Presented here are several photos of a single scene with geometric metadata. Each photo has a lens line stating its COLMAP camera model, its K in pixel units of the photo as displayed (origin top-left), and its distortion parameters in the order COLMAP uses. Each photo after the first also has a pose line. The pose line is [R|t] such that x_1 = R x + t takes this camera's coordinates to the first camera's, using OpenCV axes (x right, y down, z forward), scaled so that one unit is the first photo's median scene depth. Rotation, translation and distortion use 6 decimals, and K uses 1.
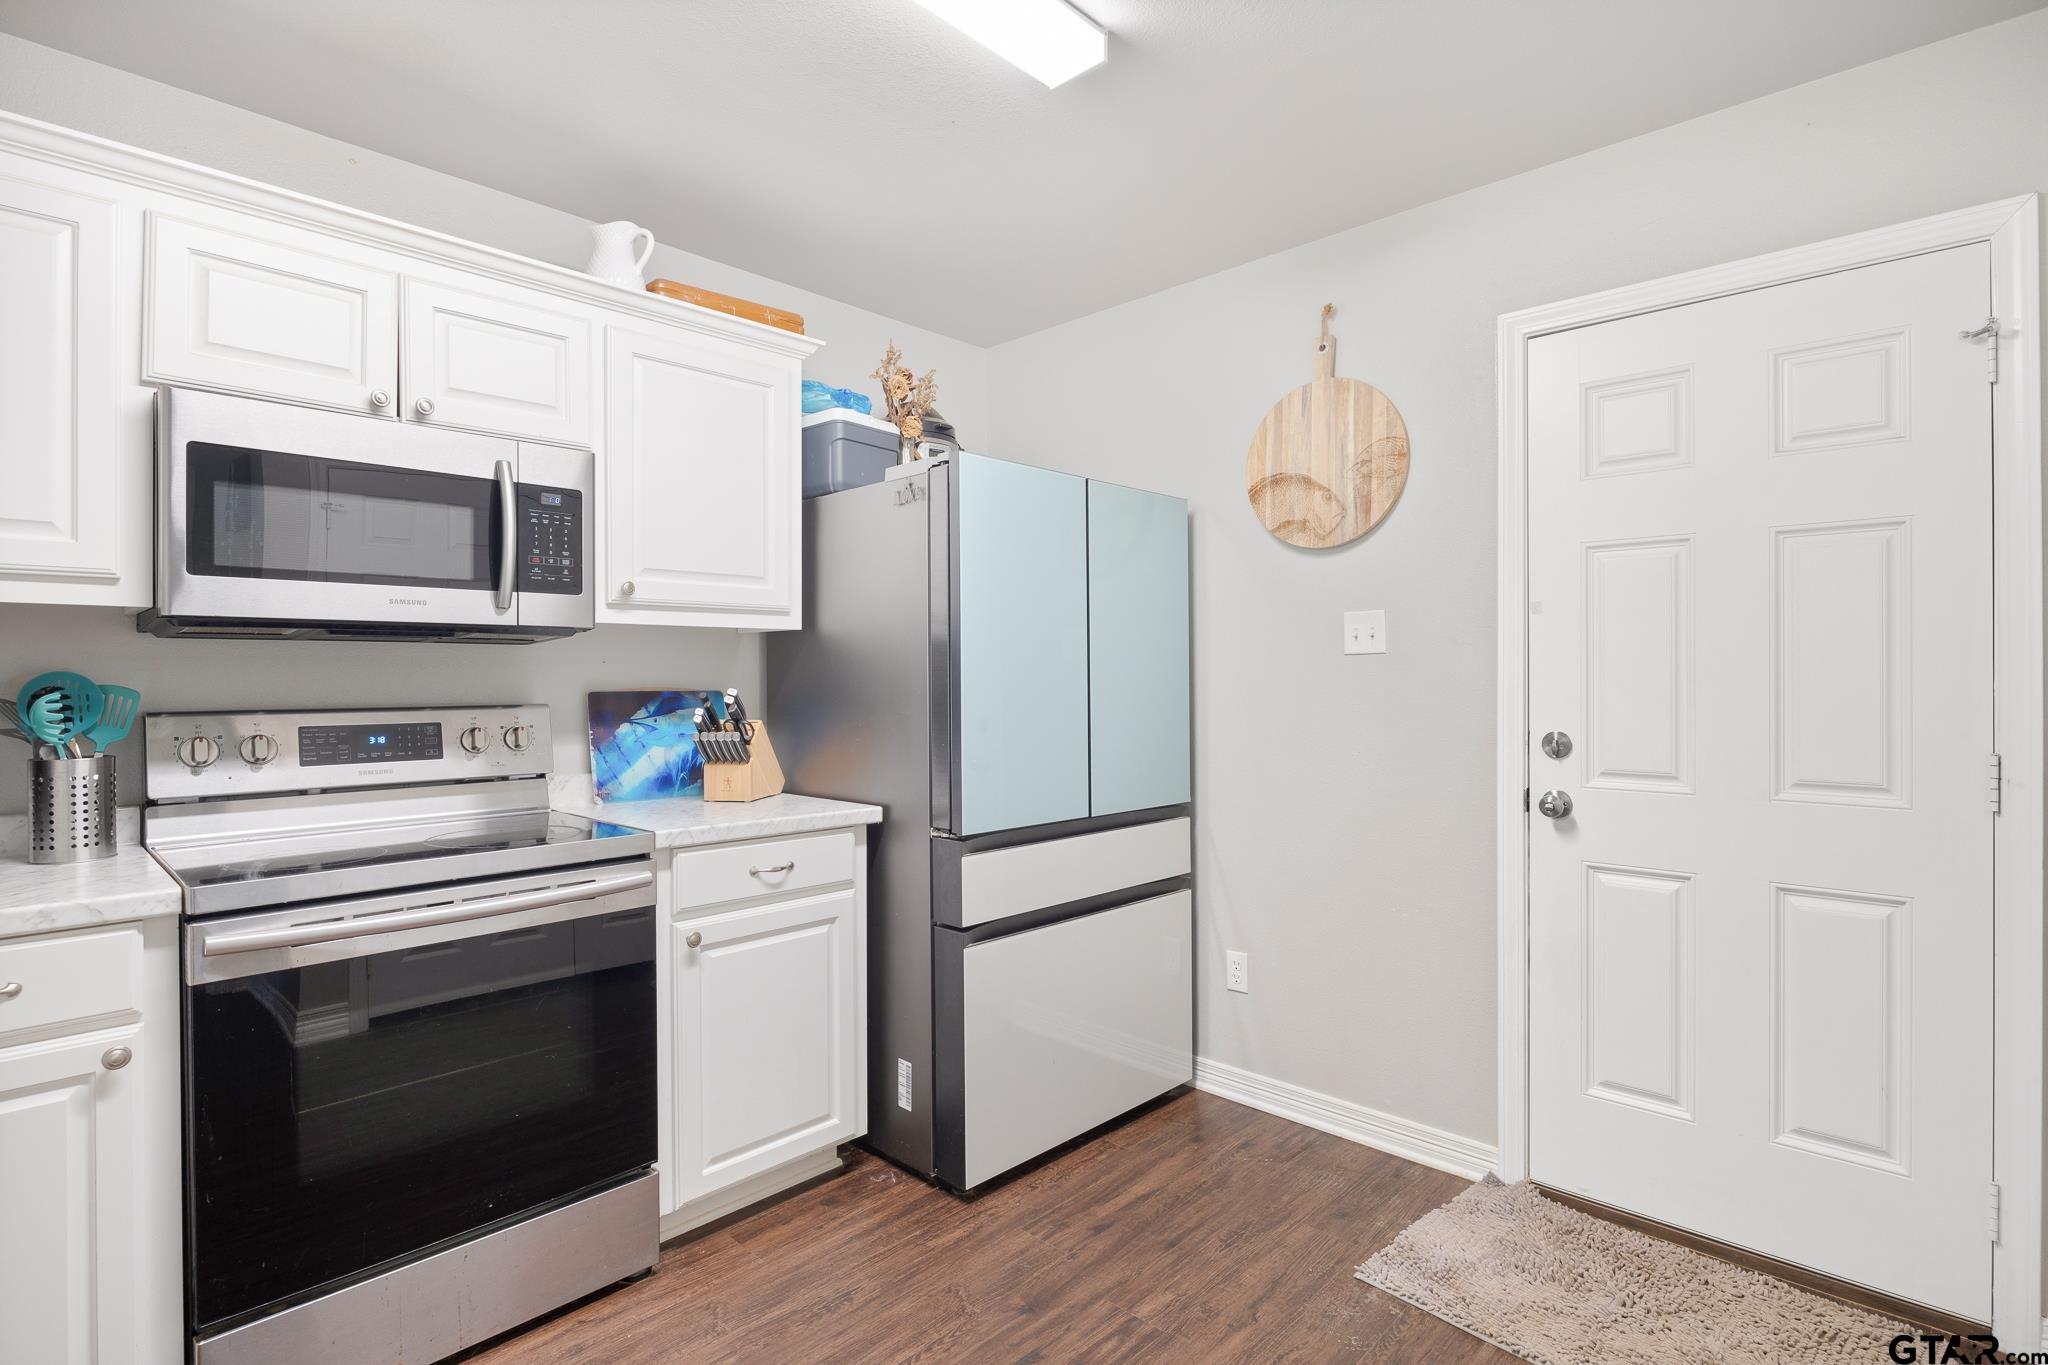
lens RADIAL K [[992.6, 0, 1024.0], [0, 992.6, 682.5], [0, 0, 1]] dist [-0.003970, -0.000708]
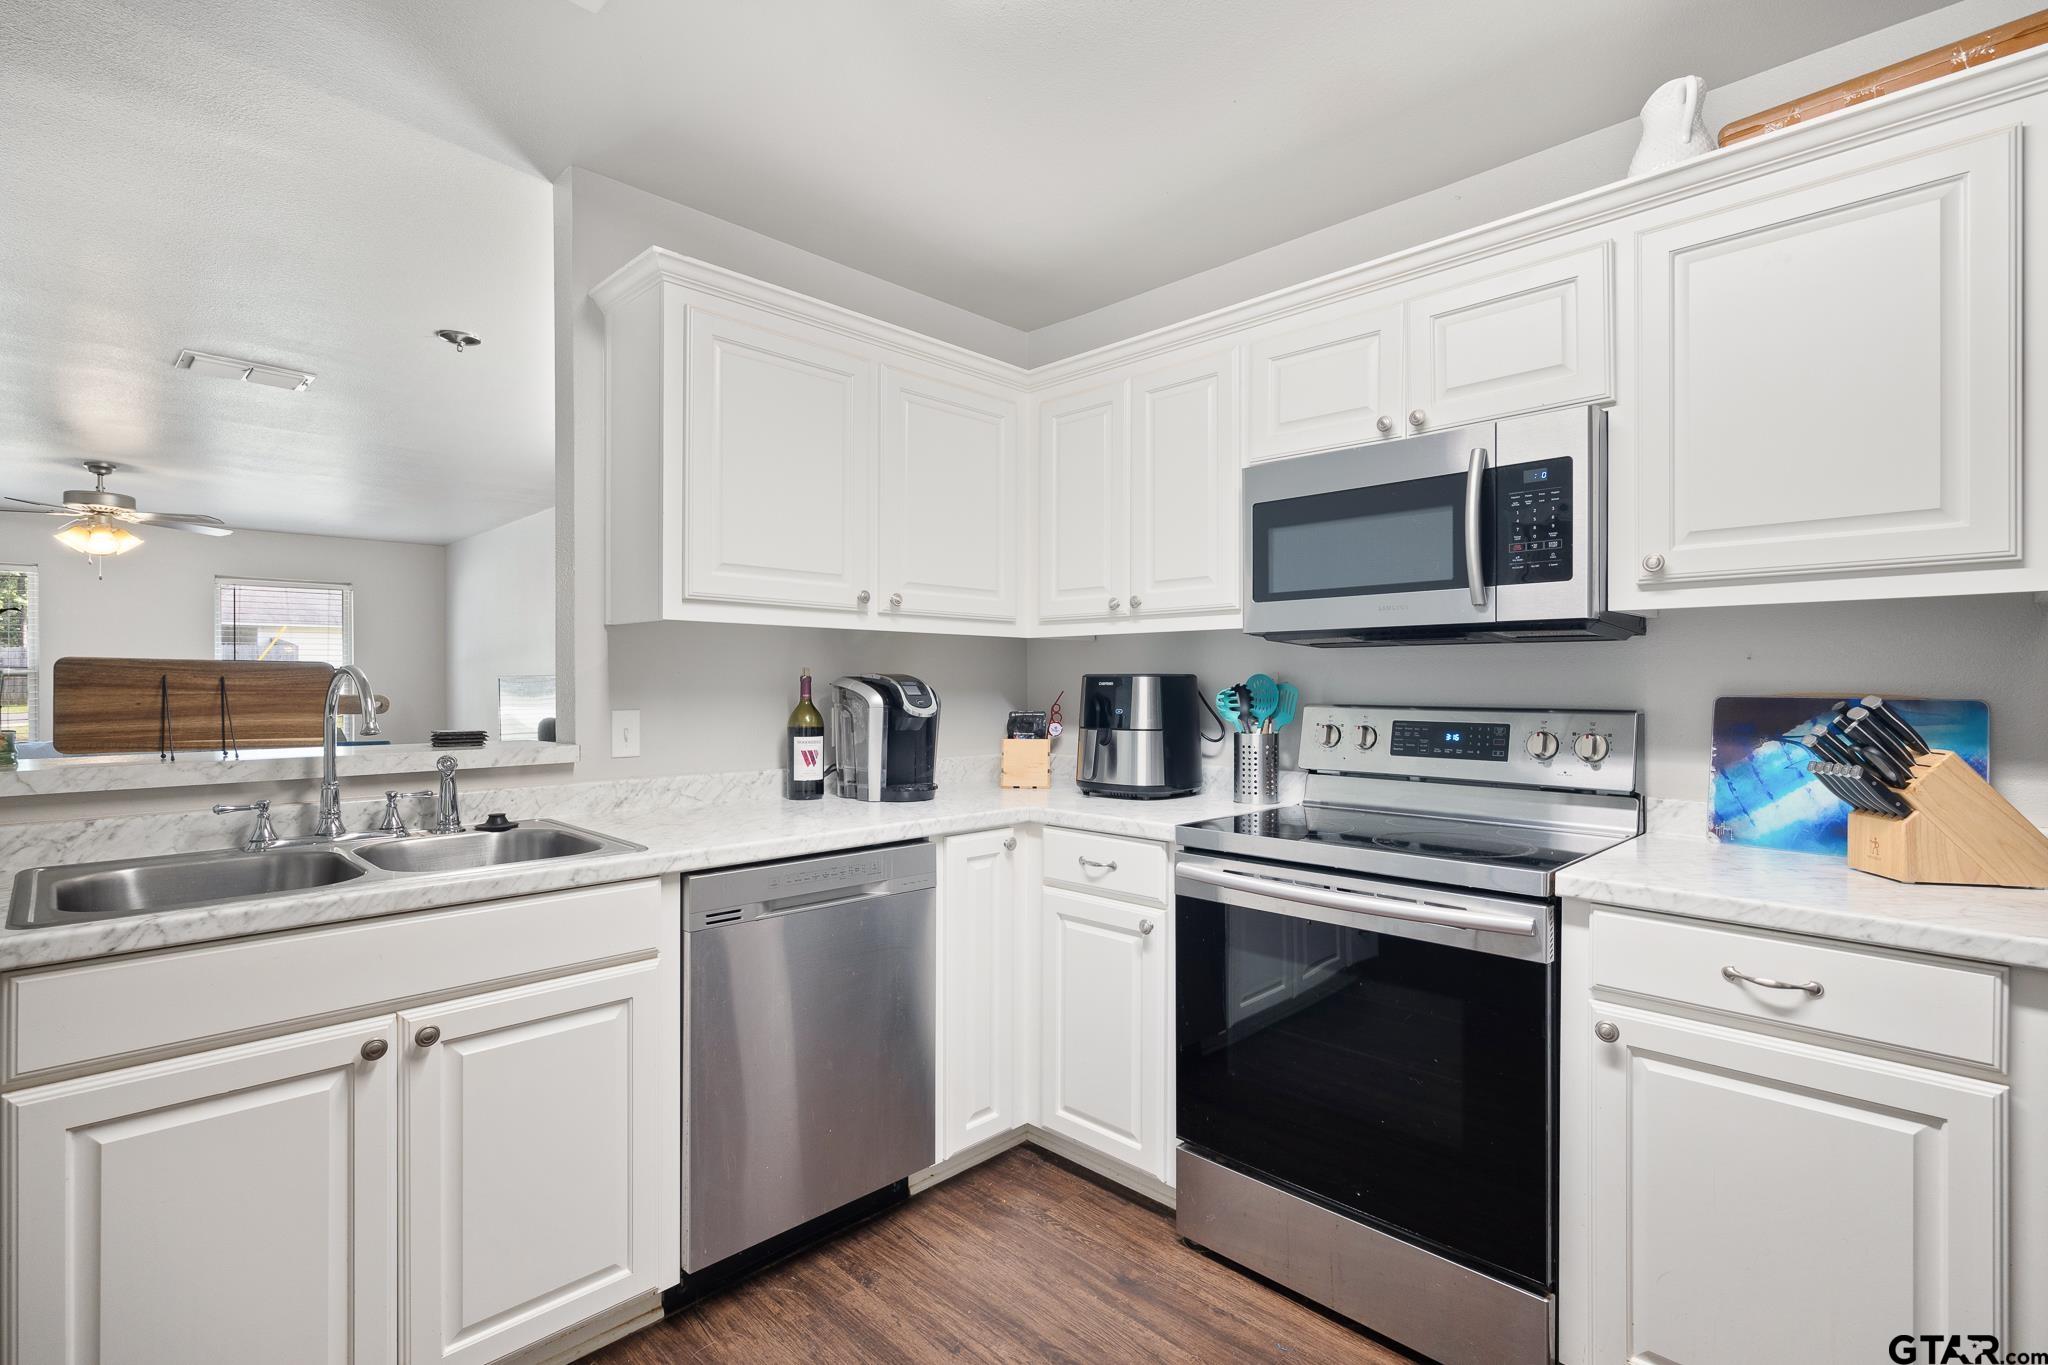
lens RADIAL K [[960.2, 0, 1024.0], [0, 960.2, 682.5], [0, 0, 1]] dist [-0.000032, 0.000544]
pose [[-0.017276, 0.004421, -0.999841, 0.336485], [-0.005060, 0.999977, 0.004509, -0.002513], [0.999838, 0.005137, -0.017253, 0.493132]]
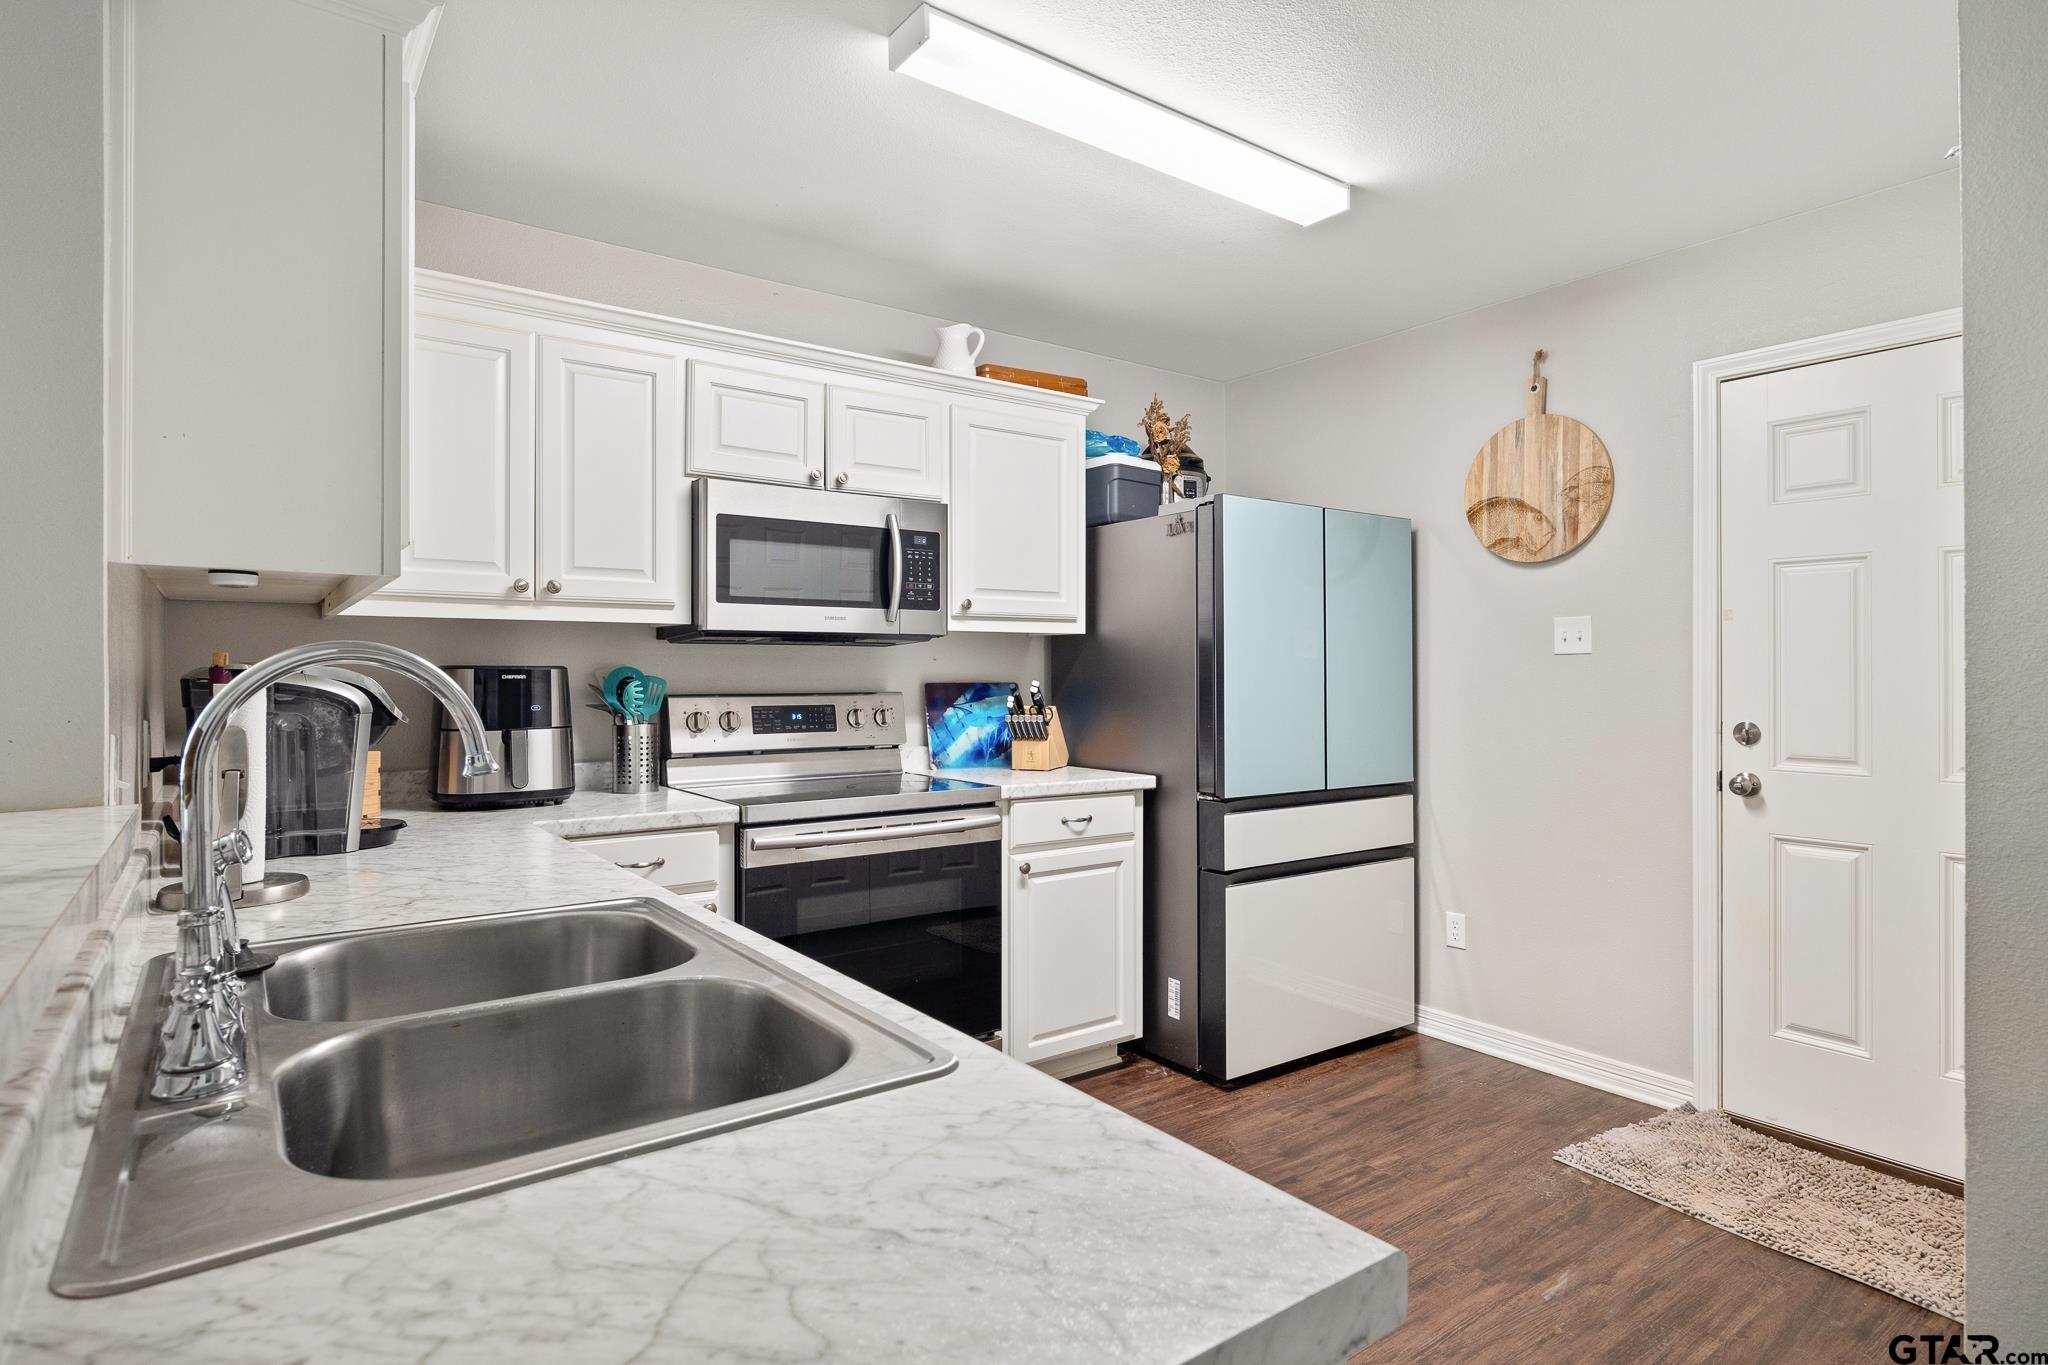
lens RADIAL K [[1061.0, 0, 1028.4], [0, 1061.0, 670.6], [0, 0, 1]] dist [-0.000323, 0.001902]
pose [[0.984076, 0.003554, -0.177711, -0.064344], [-0.004593, 0.999975, -0.005437, 0.000391], [0.177687, 0.006167, 0.984068, -0.350647]]
